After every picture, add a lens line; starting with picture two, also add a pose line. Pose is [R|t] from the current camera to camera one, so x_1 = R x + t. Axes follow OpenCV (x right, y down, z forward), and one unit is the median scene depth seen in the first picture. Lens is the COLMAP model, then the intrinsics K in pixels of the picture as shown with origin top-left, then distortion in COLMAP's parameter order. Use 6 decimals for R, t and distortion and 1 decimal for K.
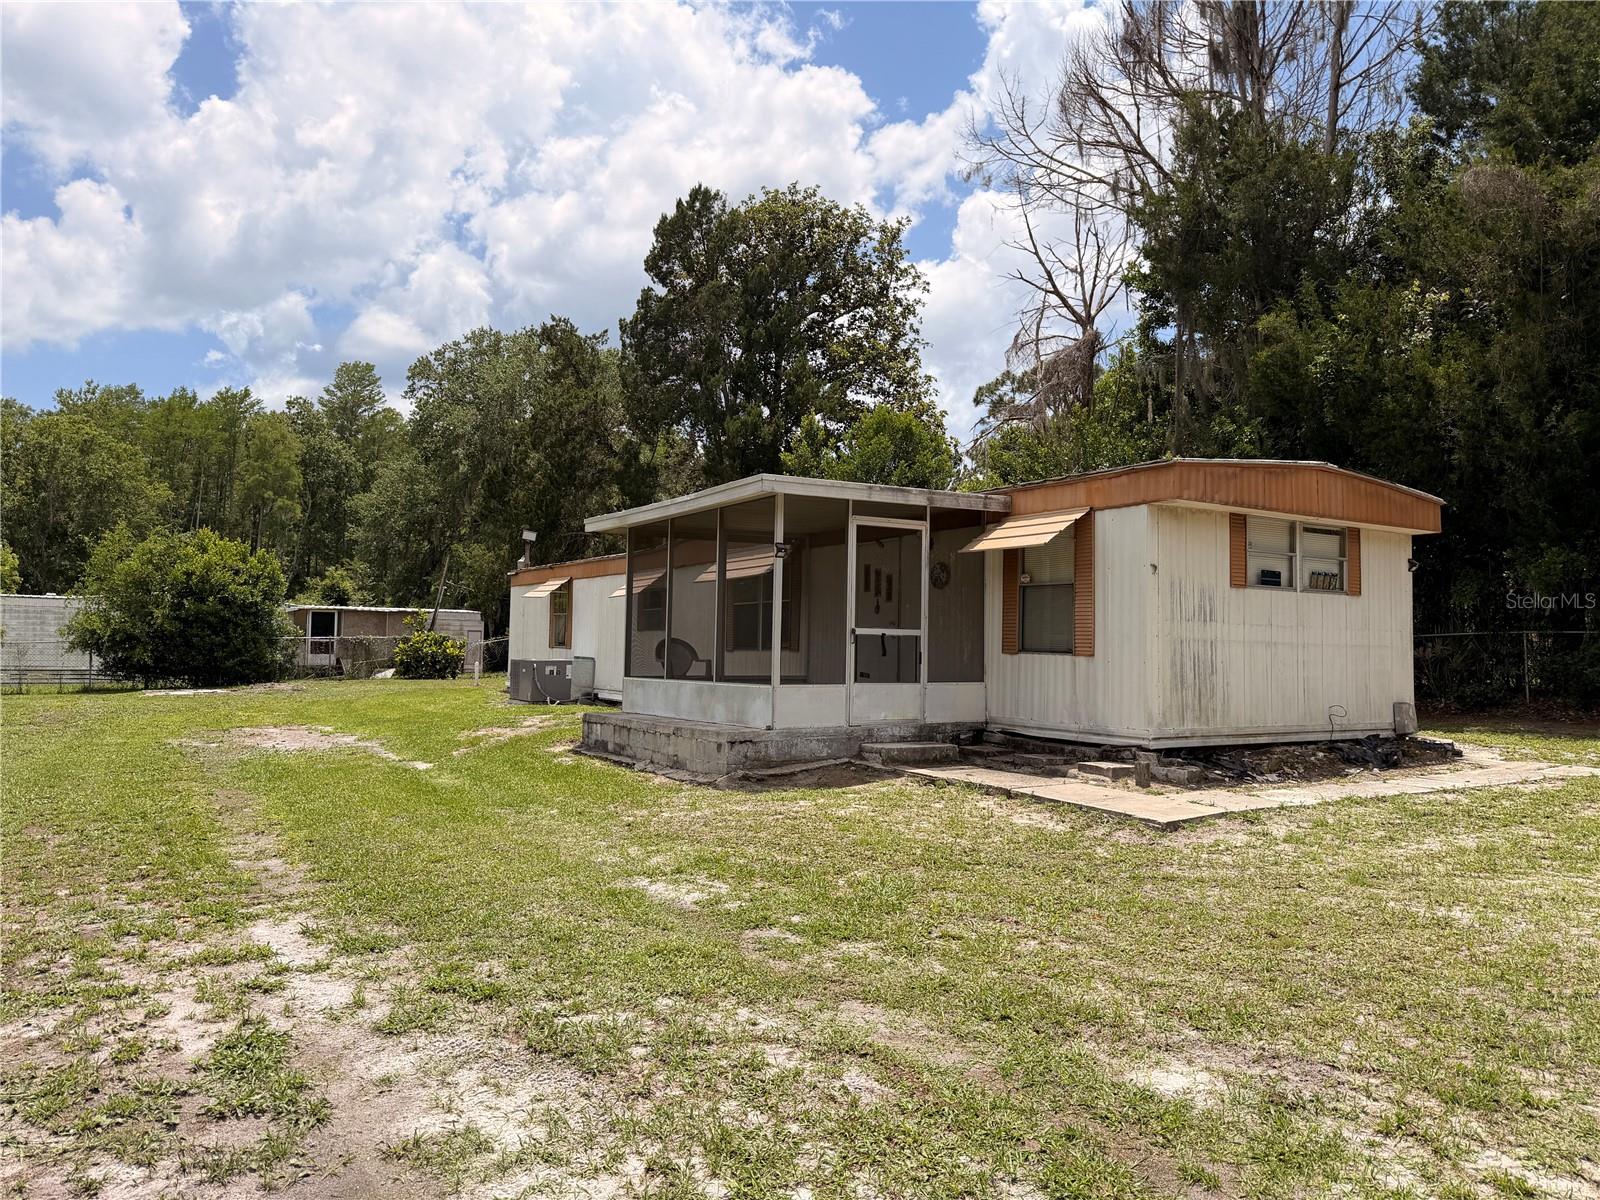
lens RADIAL K [[1151.9, 0, 799.0], [0, 1151.9, 589.8], [0, 0, 1]] dist [0.045834, -0.058334]
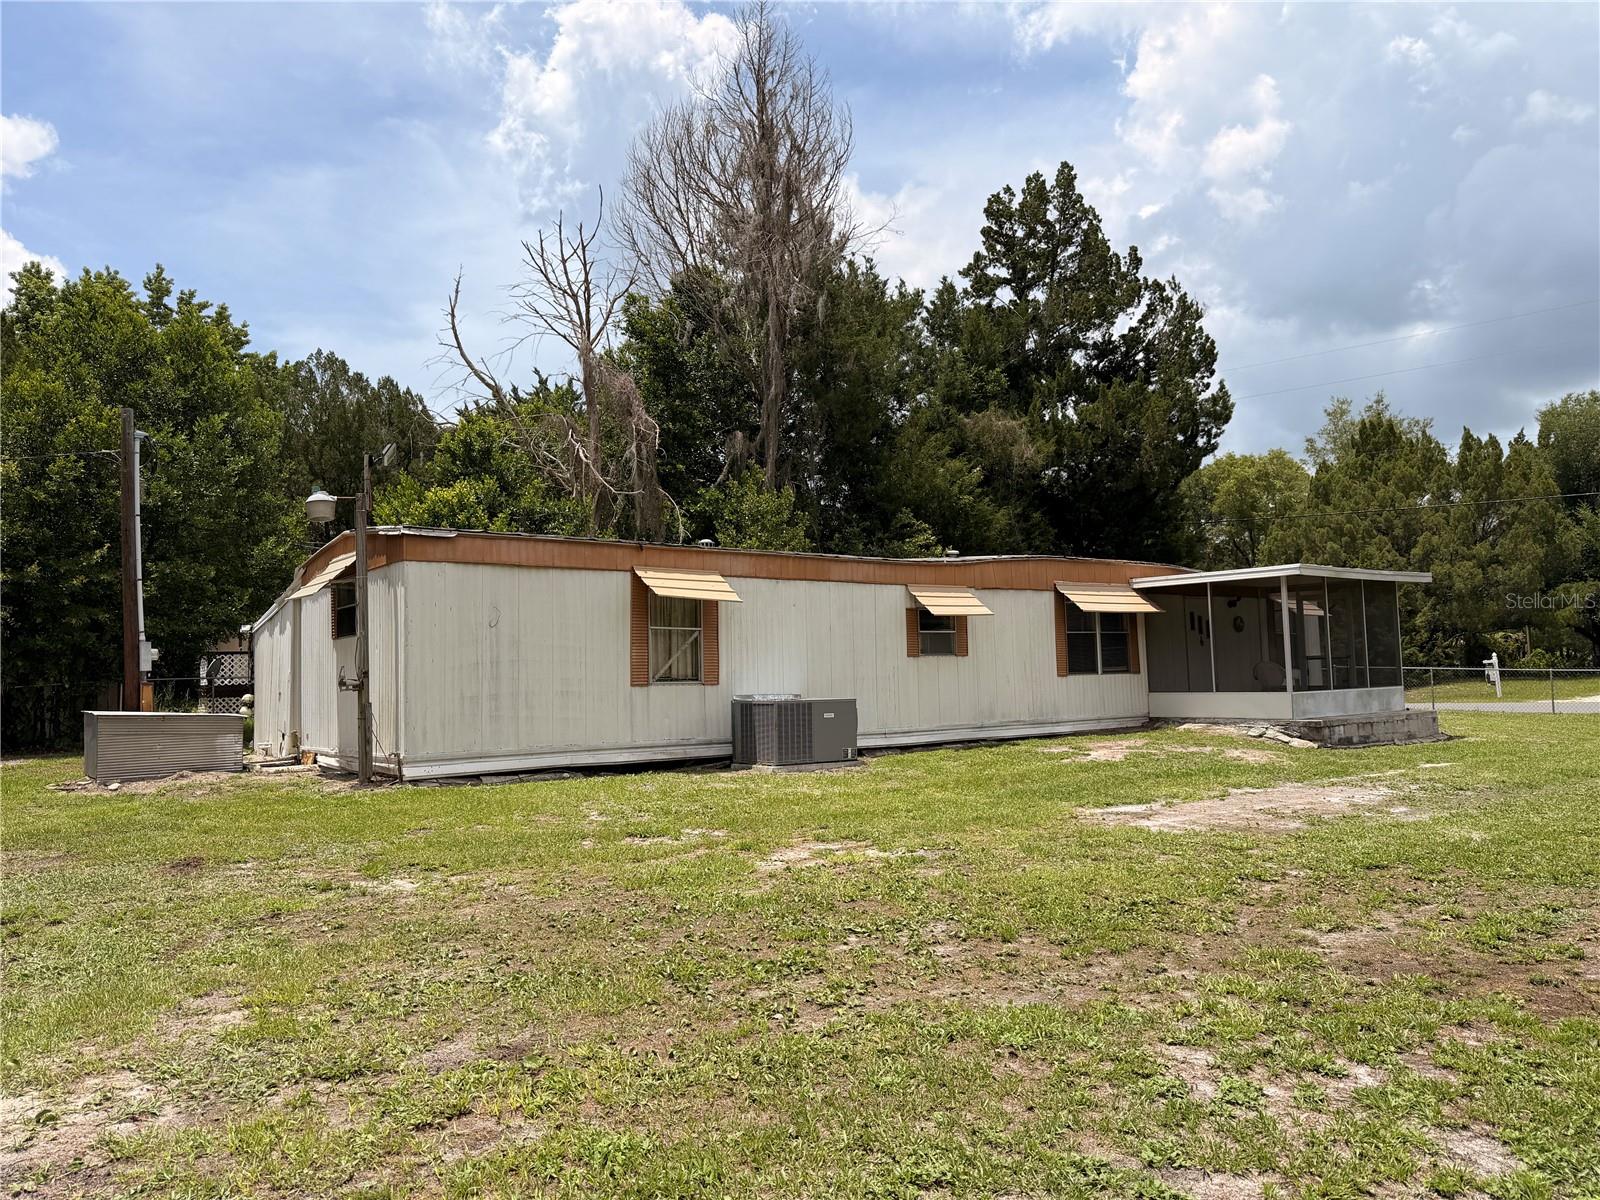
lens RADIAL K [[1151.9, 0, 830.6], [0, 1151.9, 564.2], [0, 0, 1]] dist [0.045834, -0.058334]
pose [[-0.117708, 0.086149, 0.989304, -1.579814], [-0.030854, 0.995432, -0.090354, 0.076371], [-0.992569, -0.041159, -0.114512, 1.909507]]
